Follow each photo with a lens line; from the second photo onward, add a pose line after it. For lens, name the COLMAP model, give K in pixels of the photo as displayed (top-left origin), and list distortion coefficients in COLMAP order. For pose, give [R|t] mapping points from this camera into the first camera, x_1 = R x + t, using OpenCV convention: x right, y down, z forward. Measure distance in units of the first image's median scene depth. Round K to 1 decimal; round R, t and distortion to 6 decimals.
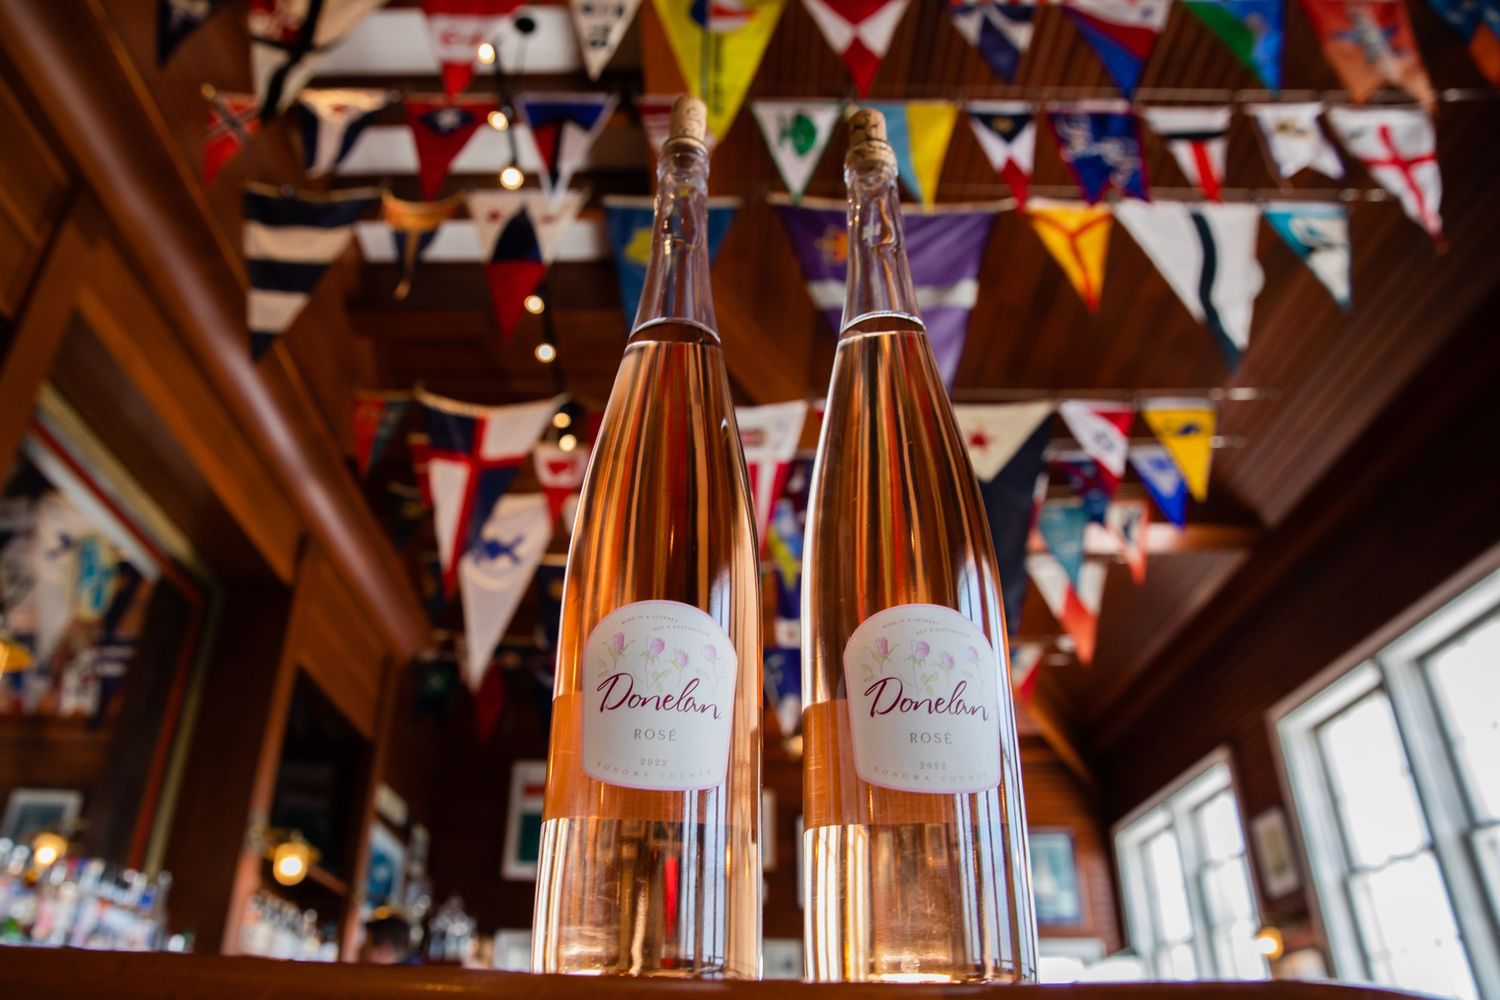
lens RADIAL K [[1026.3, 0, 750.0], [0, 1026.3, 500.0], [0, 0, 1]] dist [0.002983, 0.001188]
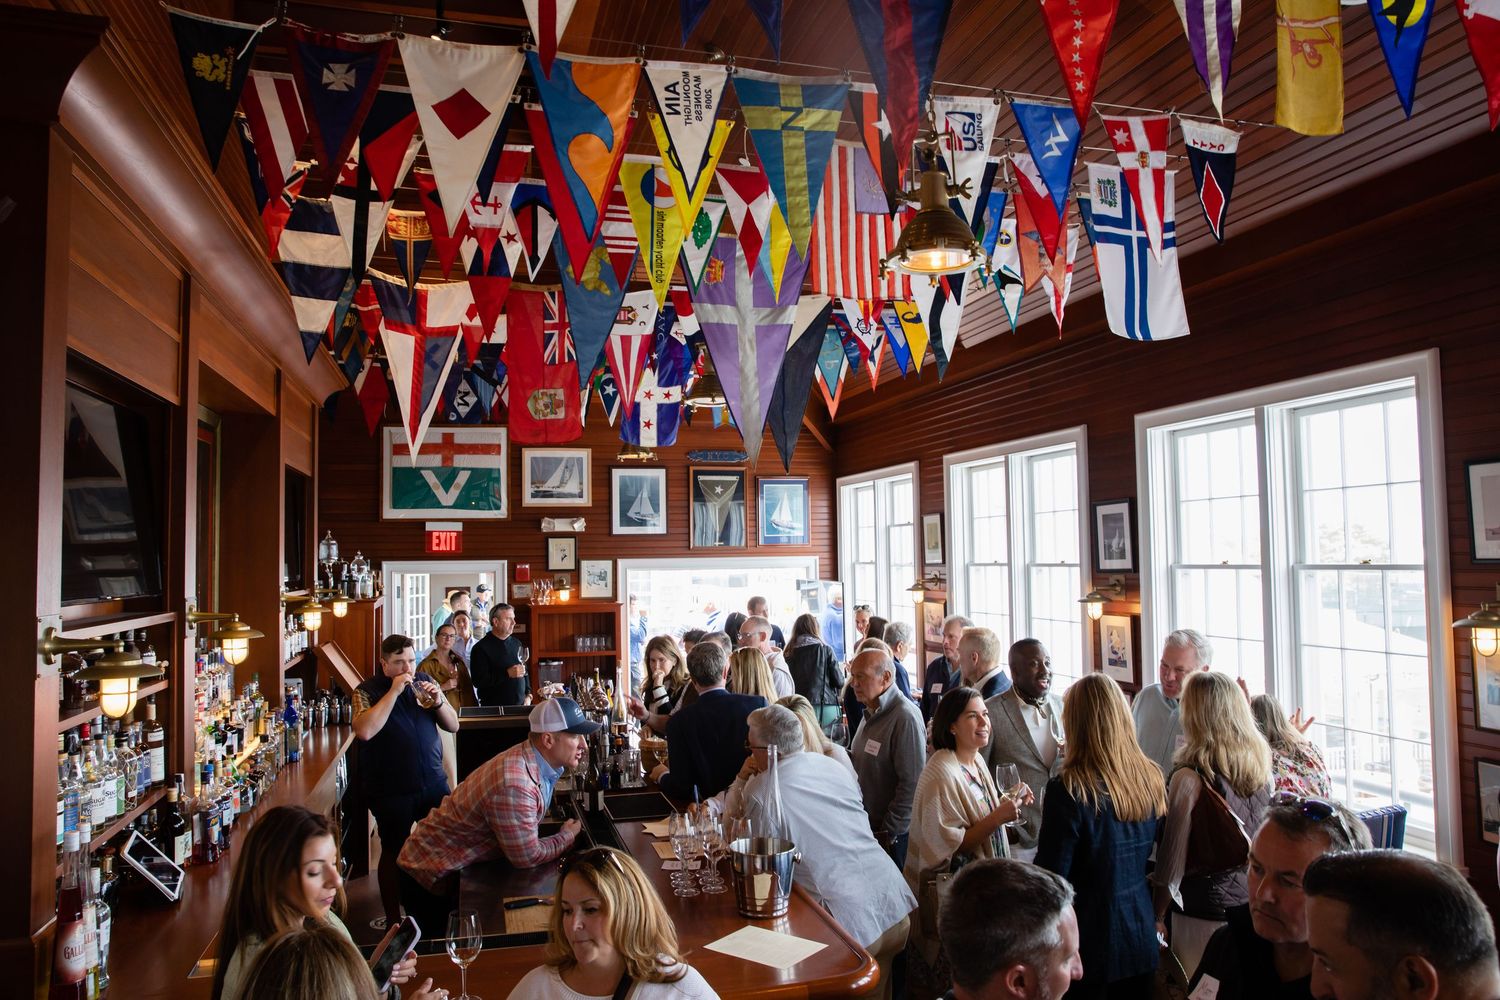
lens RADIAL K [[1026.3, 0, 750.0], [0, 1026.3, 500.0], [0, 0, 1]] dist [0.002983, 0.001188]
pose [[0.970961, -0.017060, 0.238627, -0.168250], [-0.096393, 0.885006, 0.455491, -0.480950], [-0.218957, -0.465266, 0.857663, -0.334821]]
